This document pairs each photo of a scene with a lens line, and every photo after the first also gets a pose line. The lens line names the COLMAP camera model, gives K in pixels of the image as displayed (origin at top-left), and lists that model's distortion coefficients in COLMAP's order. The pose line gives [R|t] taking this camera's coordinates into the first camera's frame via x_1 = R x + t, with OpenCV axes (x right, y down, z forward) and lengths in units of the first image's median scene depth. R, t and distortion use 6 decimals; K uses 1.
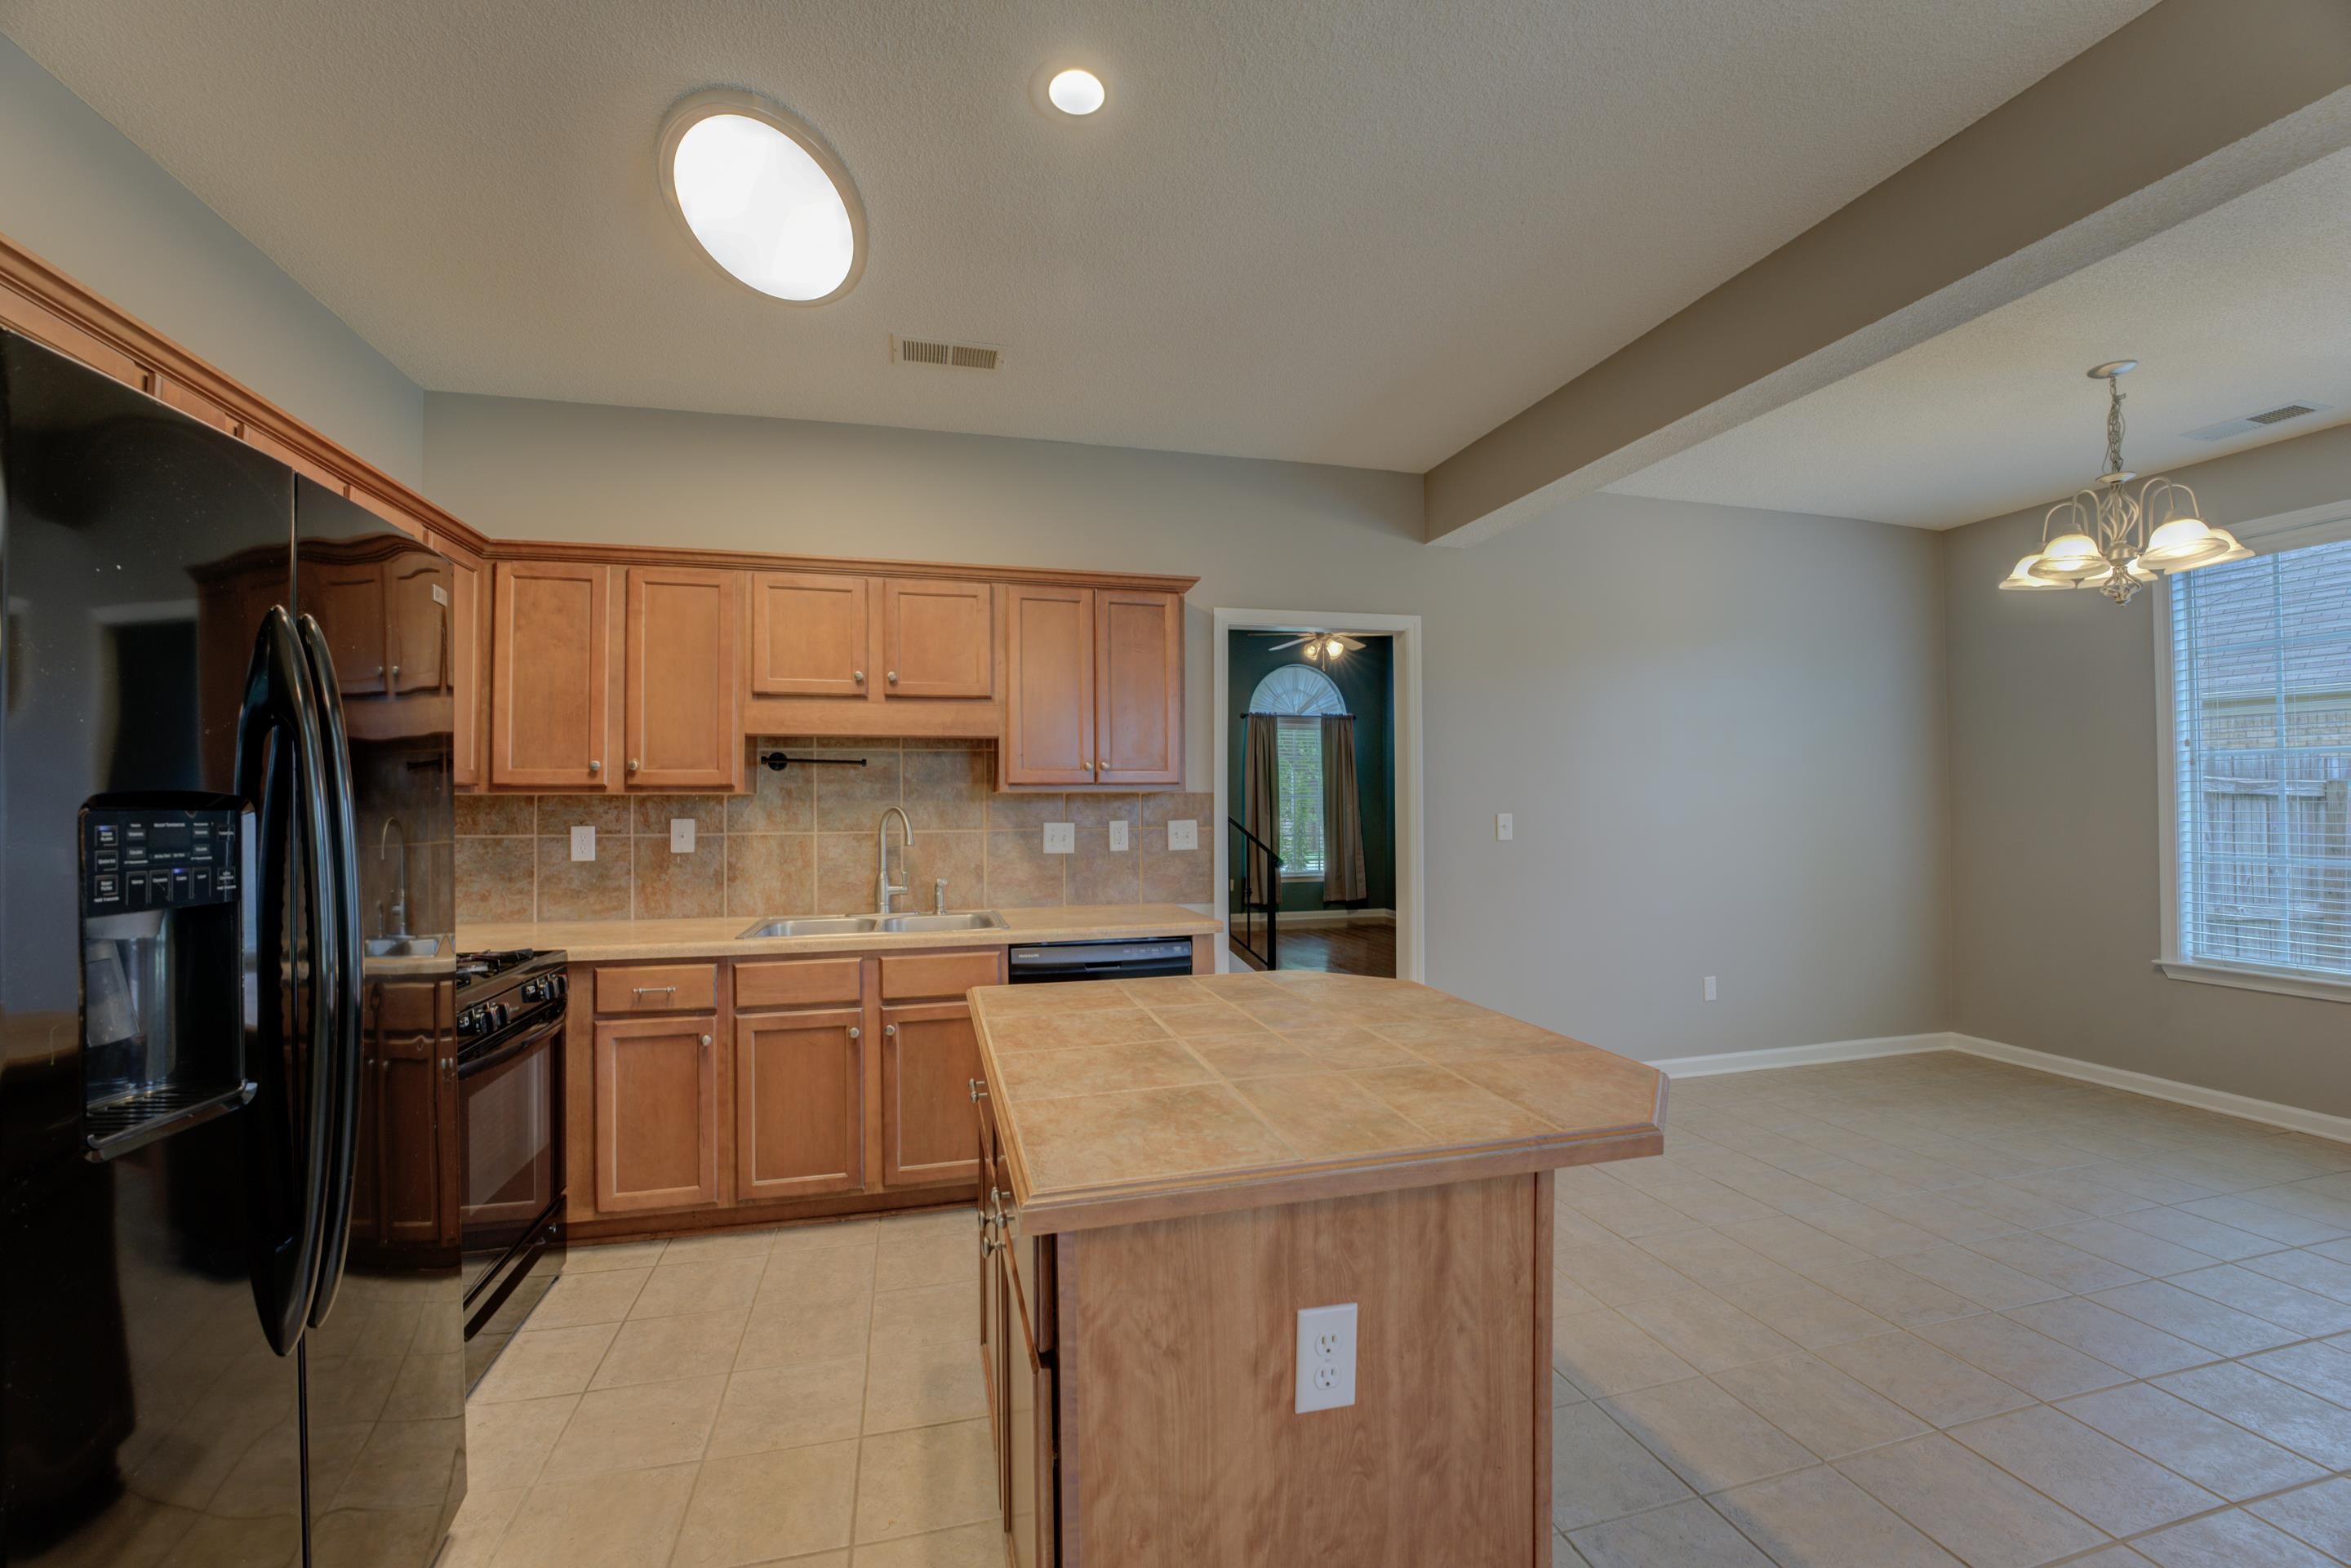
lens RADIAL K [[947.1, 0, 1175.8], [0, 947.1, 792.4], [0, 0, 1]] dist [-0.031424, 0.004424]
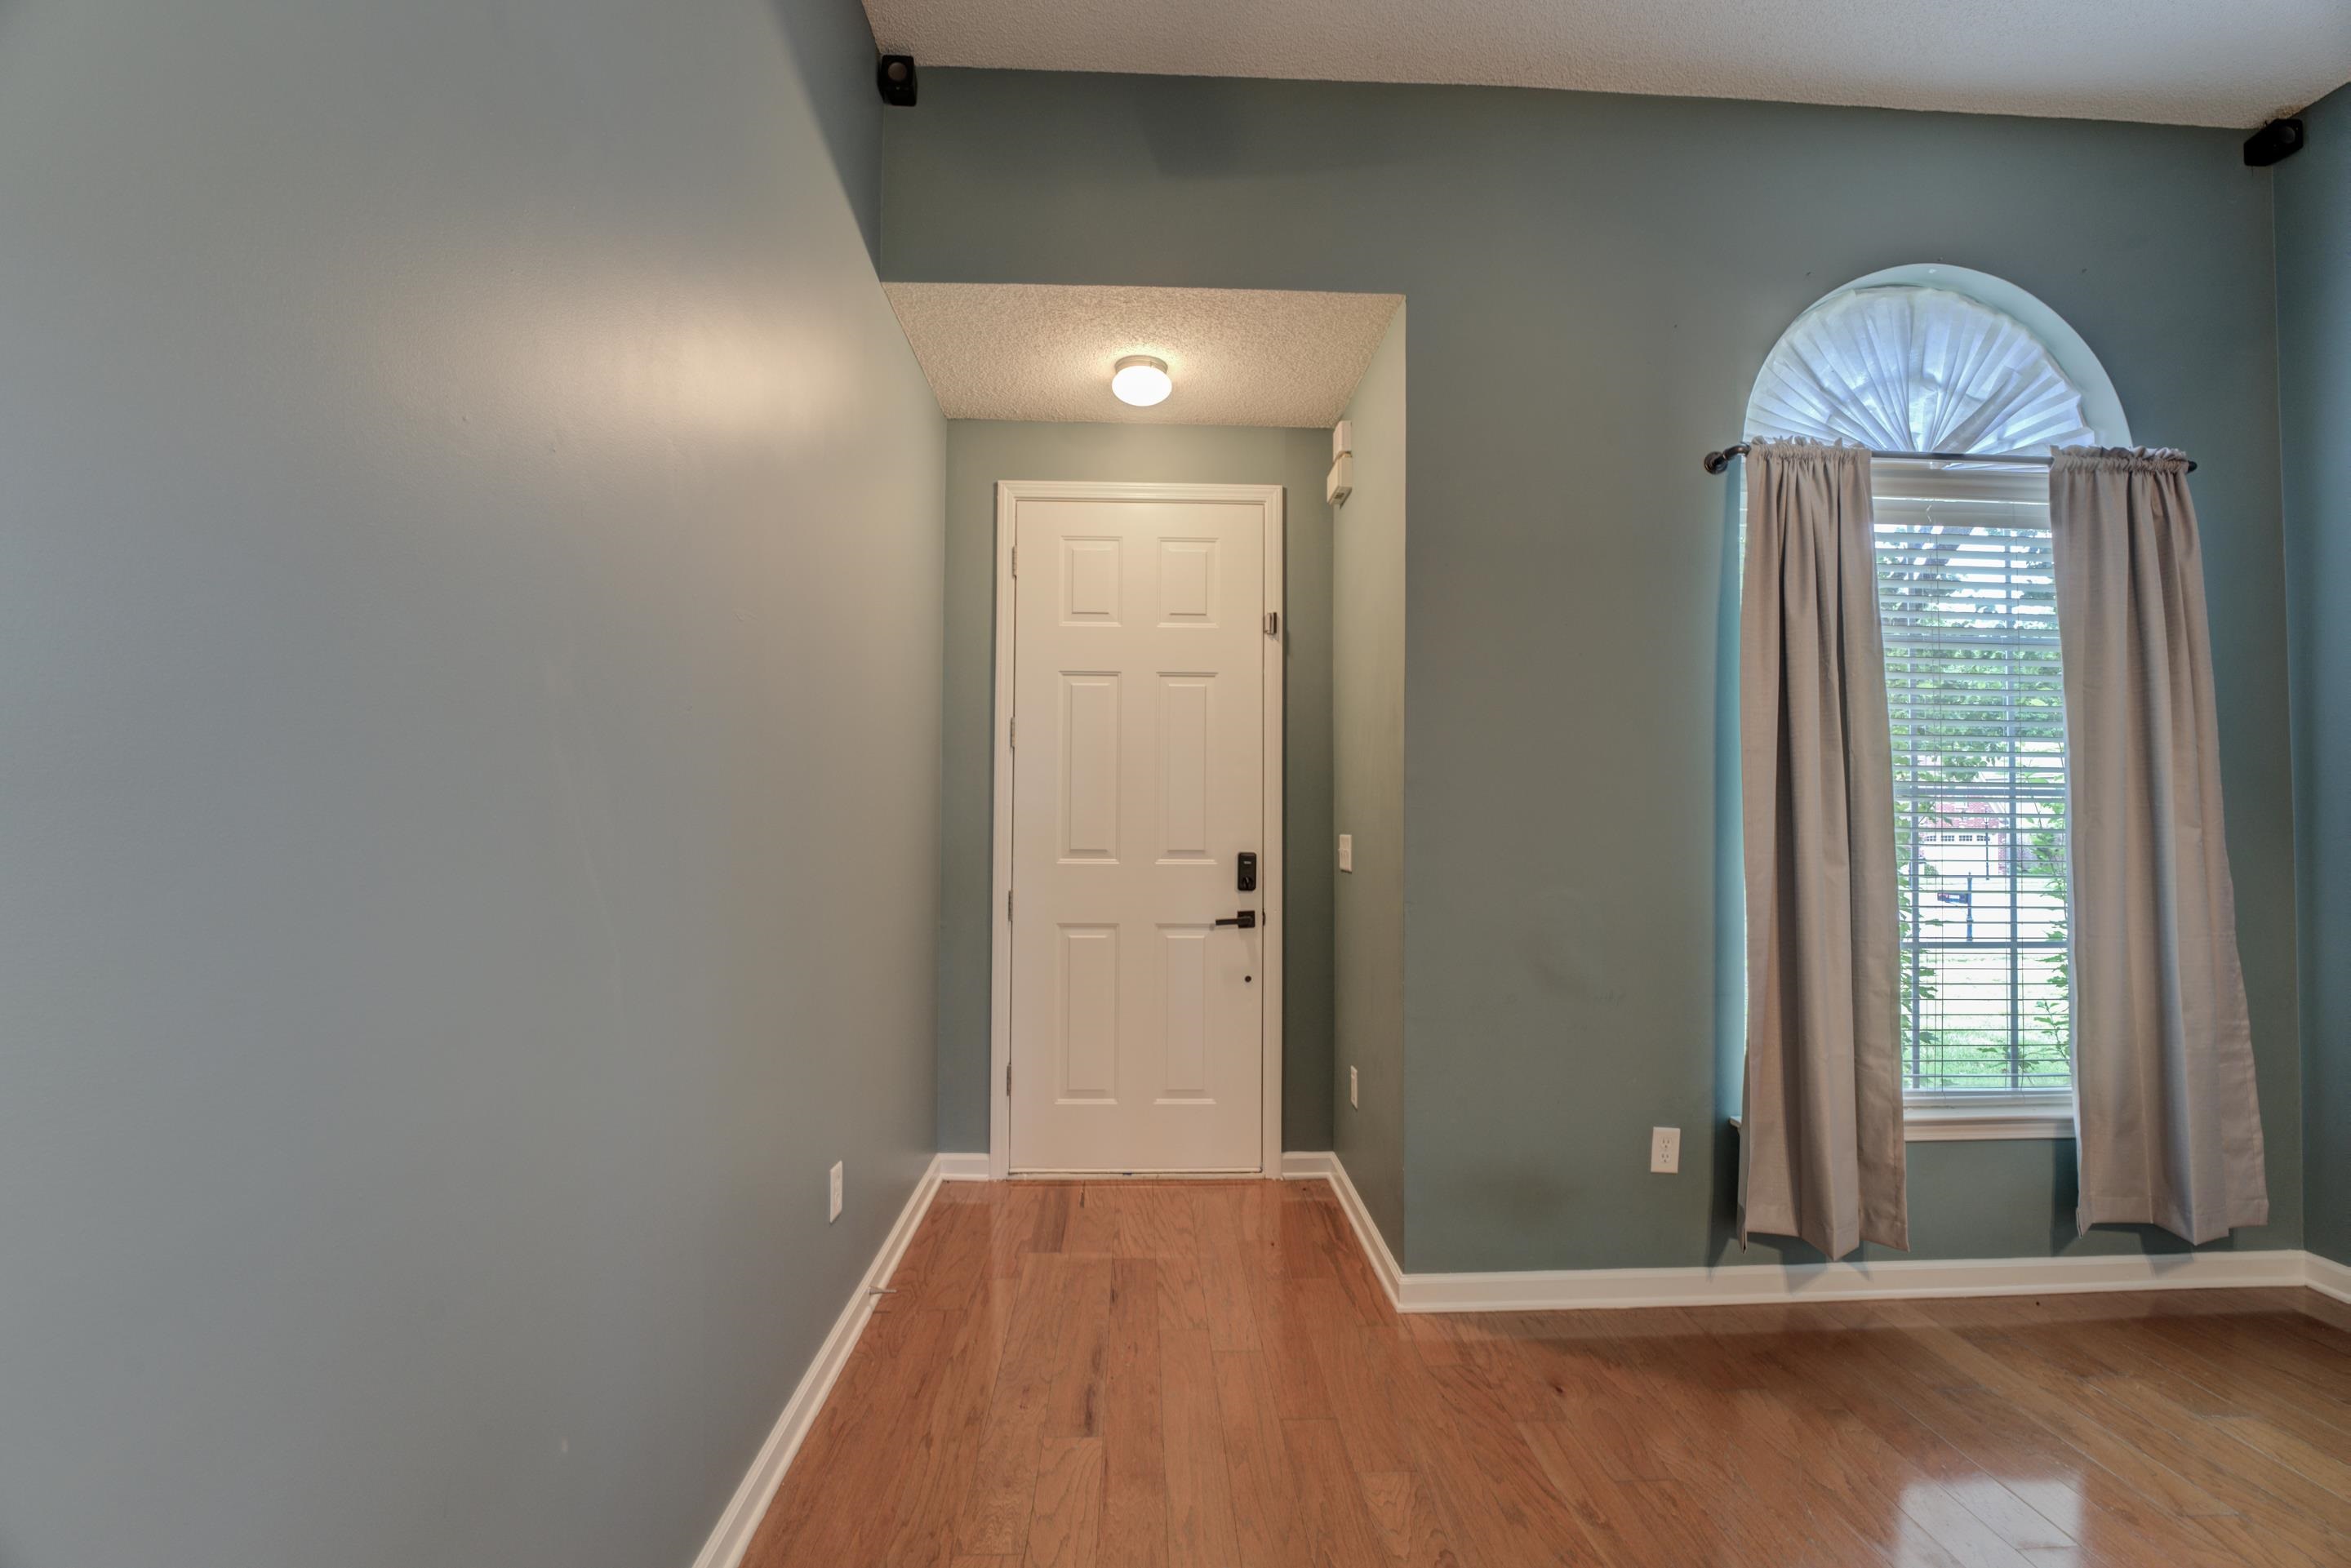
lens RADIAL K [[947.1, 0, 1196.2], [0, 947.1, 783.8], [0, 0, 1]] dist [-0.031424, 0.004424]
pose [[0.971675, 0.005232, -0.236262, -0.011334], [-0.007699, 0.999925, -0.009522, 0.022657], [0.236194, 0.011071, 0.971643, 2.443695]]
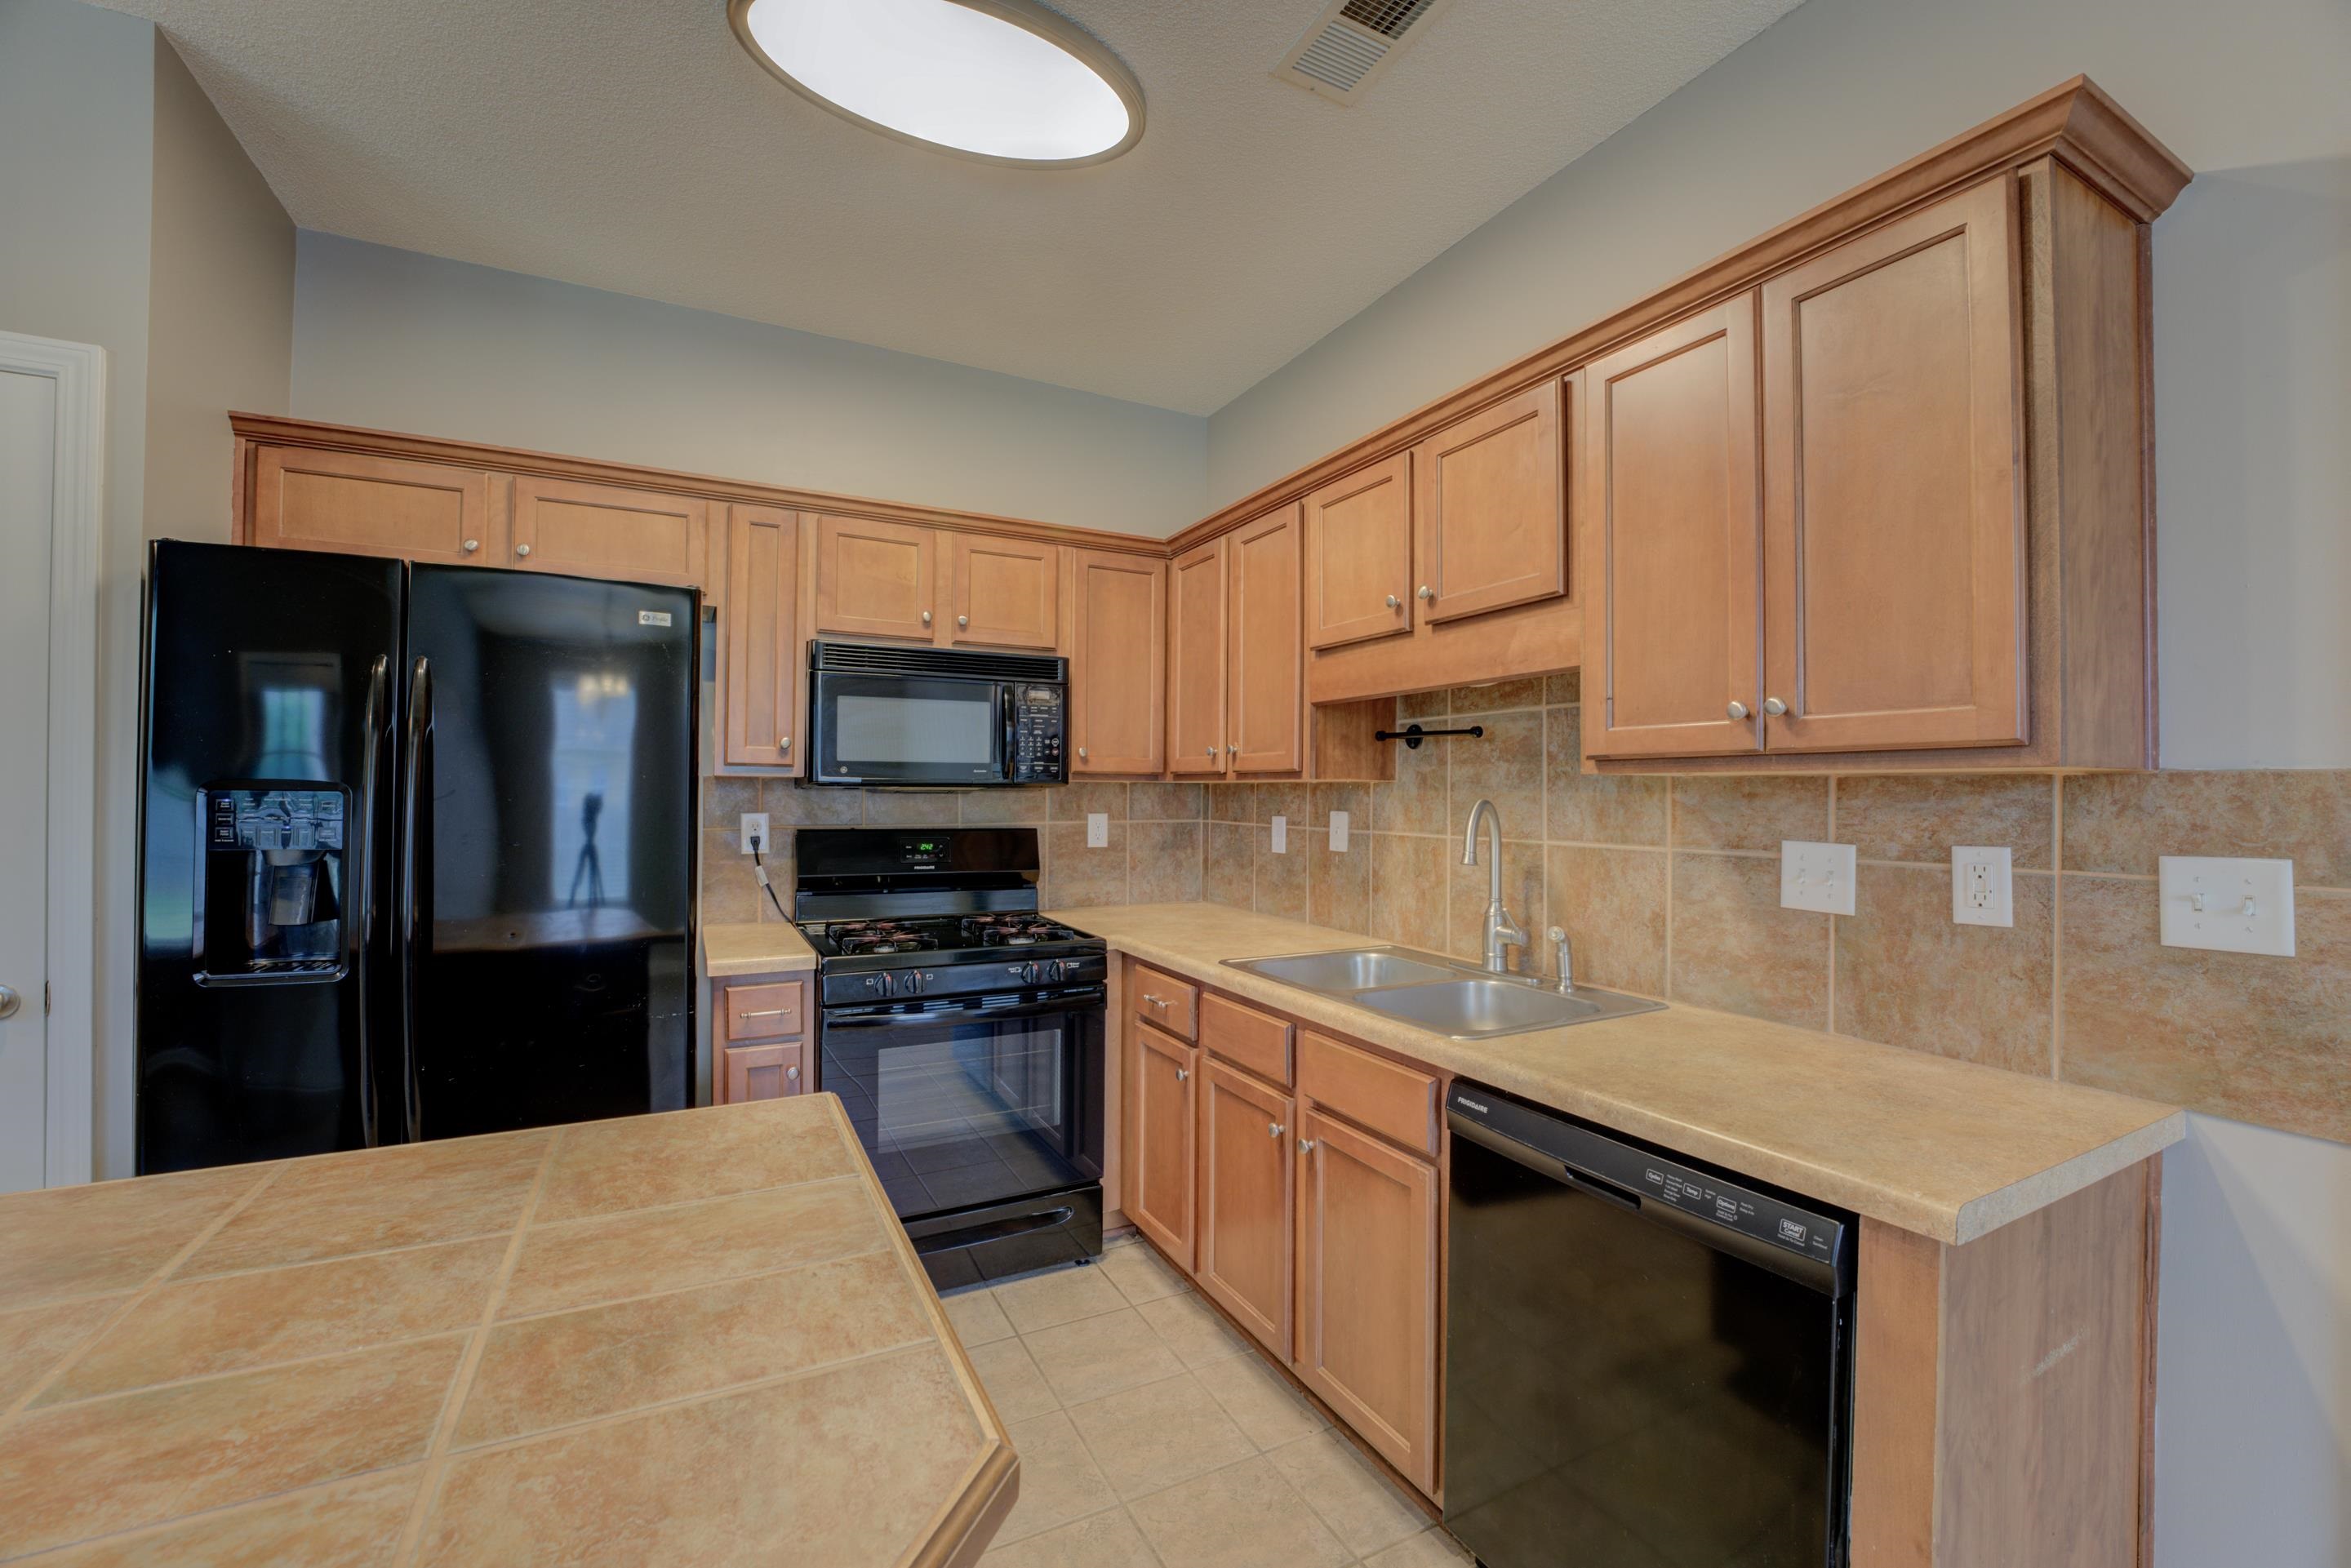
lens RADIAL K [[947.1, 0, 1163.2], [0, 947.1, 781.5], [0, 0, 1]] dist [-0.031424, 0.004424]
pose [[0.207950, -0.005059, -0.978126, 0.277297], [0.001721, 0.999987, -0.004807, 0.005979], [0.978138, -0.000684, 0.207956, 0.703789]]
